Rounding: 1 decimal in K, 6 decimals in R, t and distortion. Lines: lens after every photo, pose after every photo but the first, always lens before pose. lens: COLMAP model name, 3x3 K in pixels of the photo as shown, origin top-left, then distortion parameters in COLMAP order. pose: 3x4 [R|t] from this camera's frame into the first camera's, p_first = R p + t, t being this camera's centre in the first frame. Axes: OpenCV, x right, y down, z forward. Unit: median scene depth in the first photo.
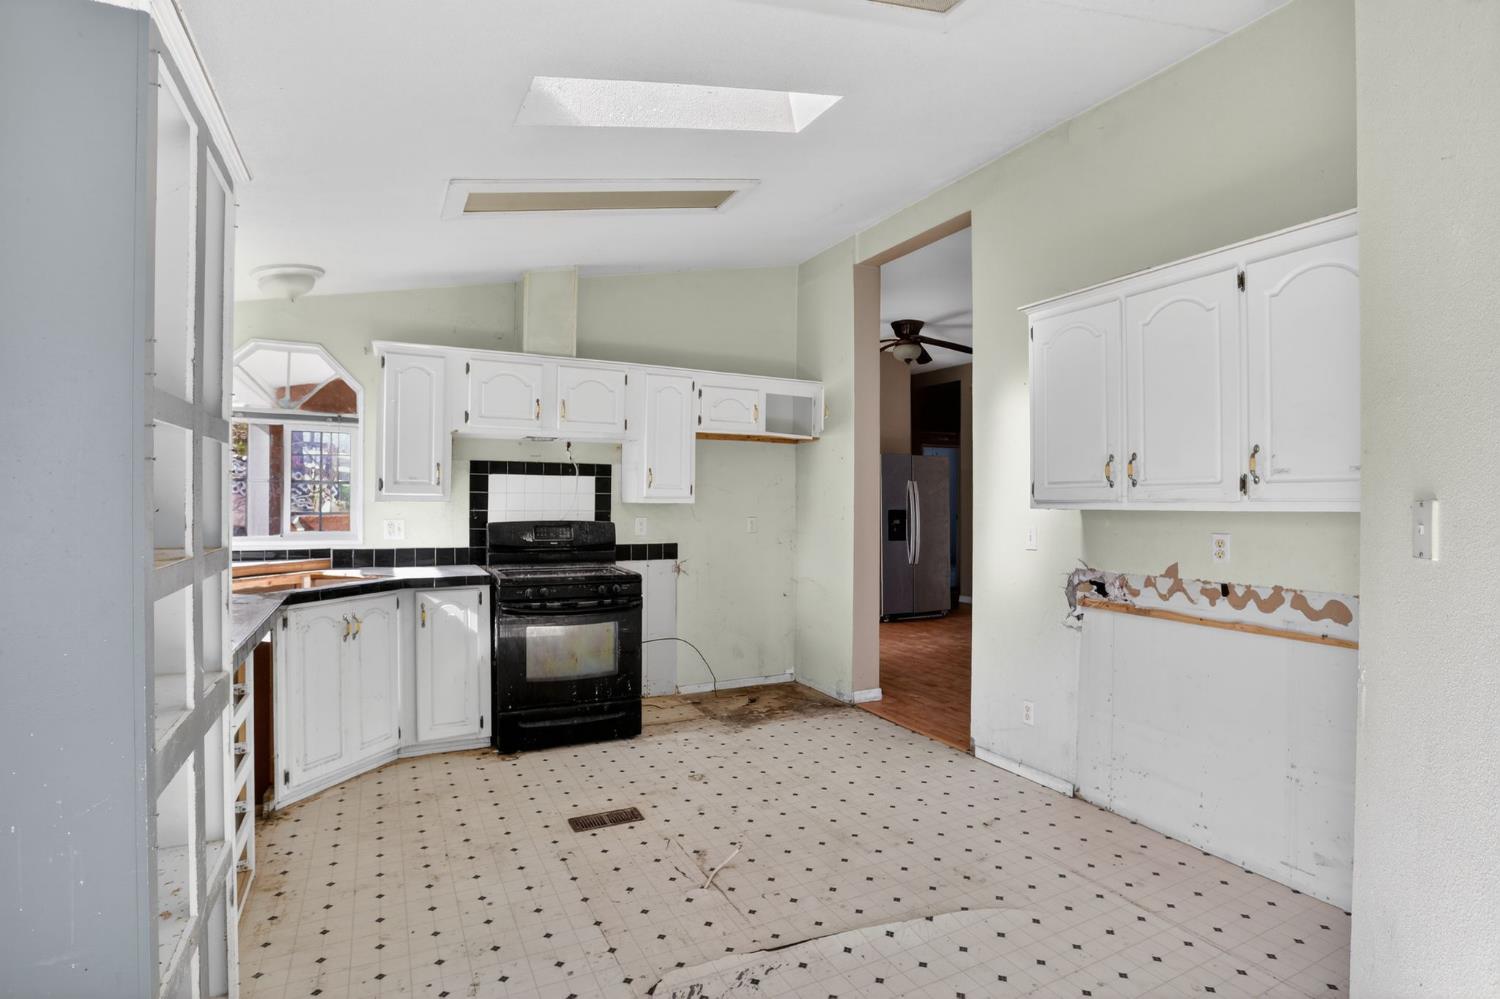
lens RADIAL K [[732.4, 0, 746.7], [0, 732.4, 499.5], [0, 0, 1]] dist [-0.019894, 0.000040]
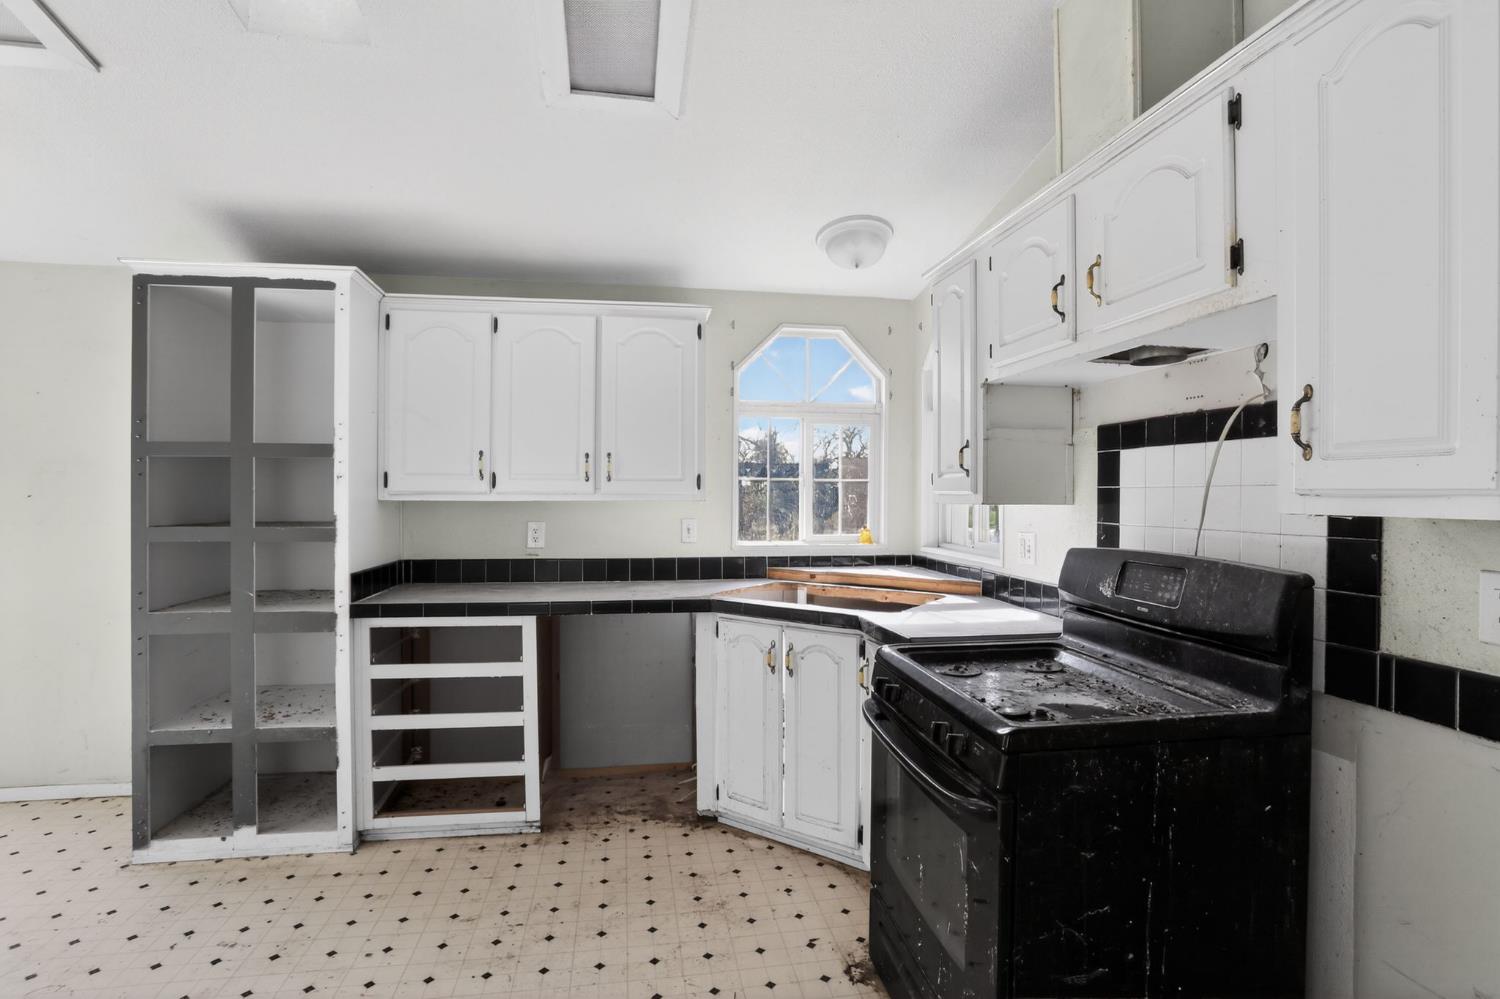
lens RADIAL K [[732.4, 0, 745.4], [0, 732.4, 494.6], [0, 0, 1]] dist [-0.019894, 0.000040]
pose [[-0.302346, -0.016243, -0.953060, 0.242428], [-0.007773, 0.999864, -0.014574, 0.005757], [0.953167, 0.003002, -0.302431, 1.169065]]
